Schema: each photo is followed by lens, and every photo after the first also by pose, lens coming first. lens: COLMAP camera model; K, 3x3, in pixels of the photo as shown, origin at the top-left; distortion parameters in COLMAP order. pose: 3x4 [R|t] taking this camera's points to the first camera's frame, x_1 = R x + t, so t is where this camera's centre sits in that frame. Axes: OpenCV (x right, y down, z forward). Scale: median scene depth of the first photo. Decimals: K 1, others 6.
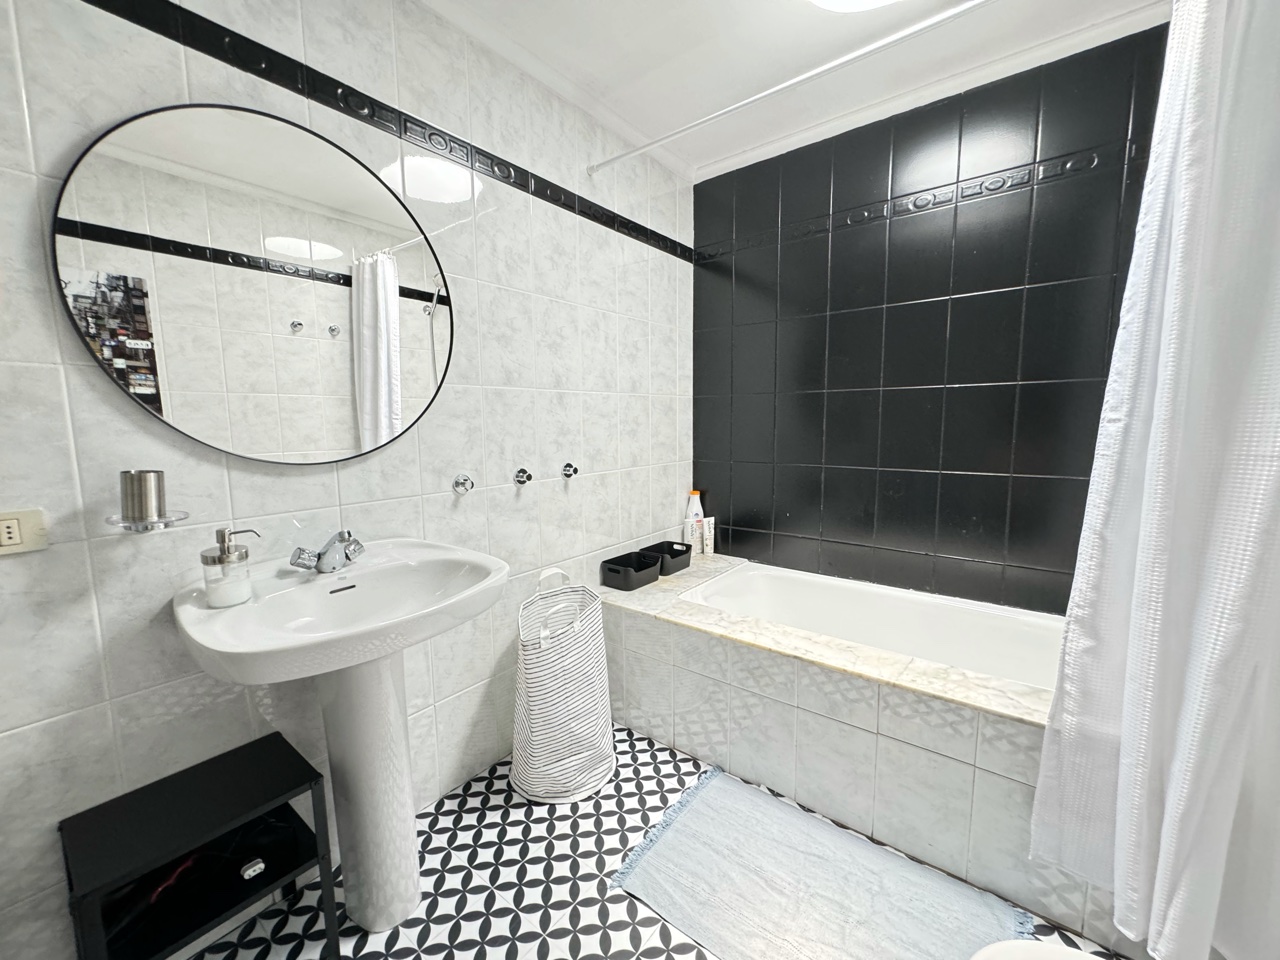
lens RADIAL K [[511.4, 0, 638.1], [0, 511.4, 481.3], [0, 0, 1]] dist [-0.002489, 0.000222]
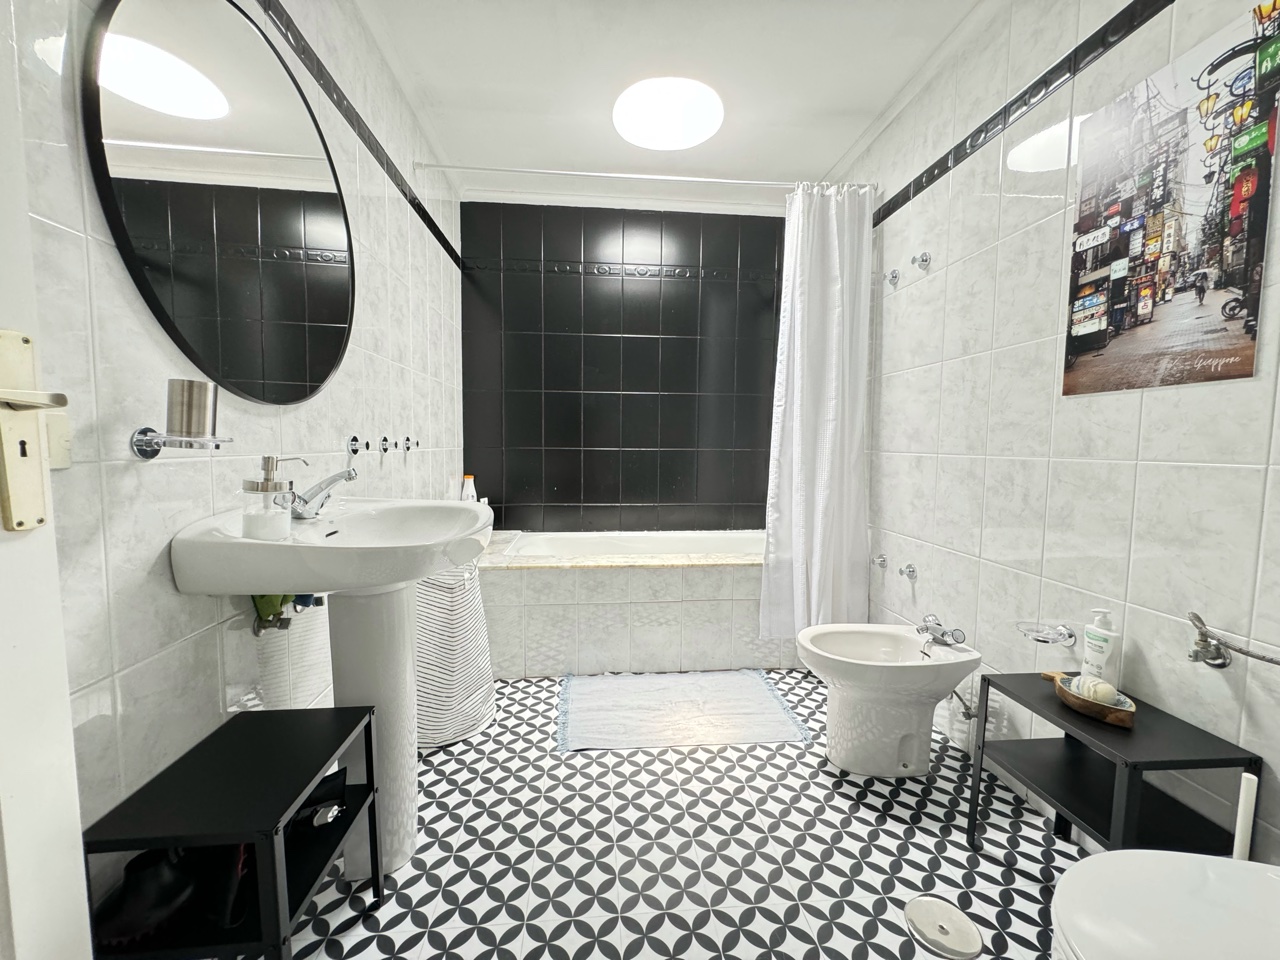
lens RADIAL K [[511.4, 0, 638.1], [0, 511.4, 481.3], [0, 0, 1]] dist [-0.002489, 0.000222]
pose [[0.727406, -0.032325, 0.685446, -0.799136], [0.065285, 0.997619, -0.022234, 0.168508], [-0.683095, 0.060923, 0.727784, -0.097639]]
